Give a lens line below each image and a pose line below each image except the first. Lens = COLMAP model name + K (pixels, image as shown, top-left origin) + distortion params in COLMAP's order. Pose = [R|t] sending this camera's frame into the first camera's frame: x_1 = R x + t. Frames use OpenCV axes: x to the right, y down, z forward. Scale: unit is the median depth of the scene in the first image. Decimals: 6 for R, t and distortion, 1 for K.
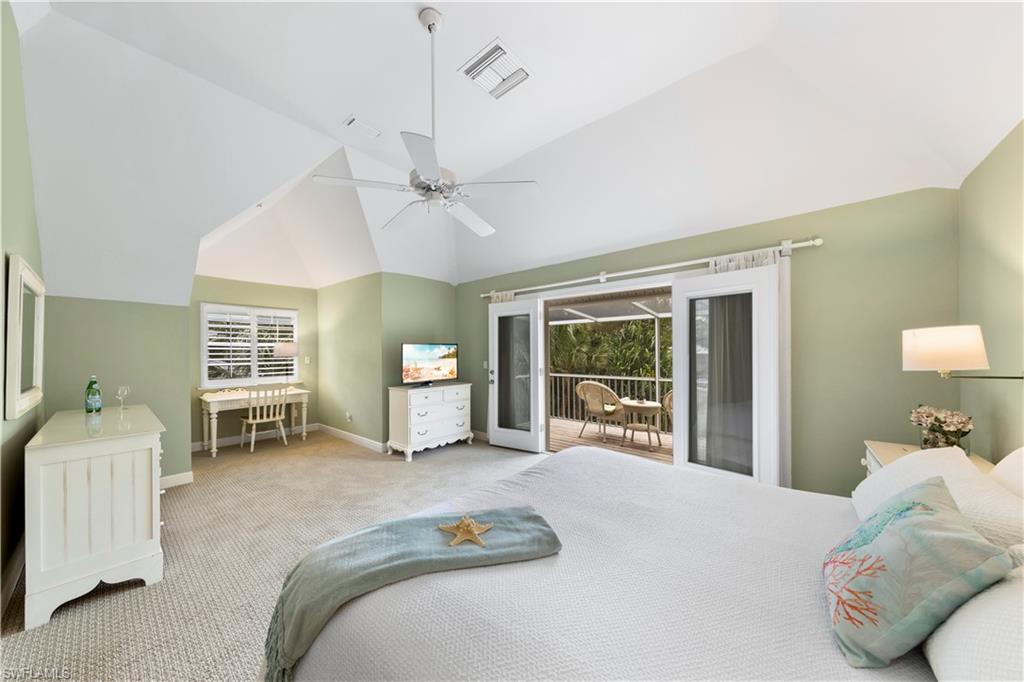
lens RADIAL K [[332.6, 0, 516.4], [0, 332.6, 350.6], [0, 0, 1]] dist [-0.000772, -0.000088]
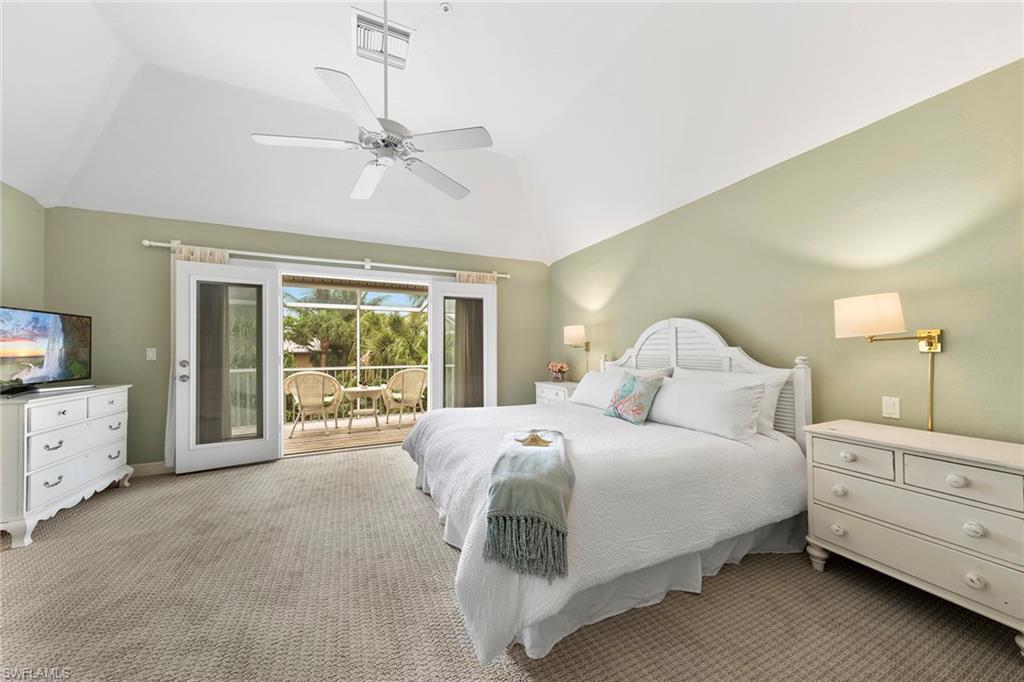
lens RADIAL K [[332.6, 0, 516.2], [0, 332.6, 345.3], [0, 0, 1]] dist [-0.000772, -0.000088]
pose [[0.433798, 0.012981, 0.900917, -0.385546], [-0.000198, 0.999898, -0.014312, 0.037697], [-0.901010, 0.006030, 0.433756, 0.115347]]
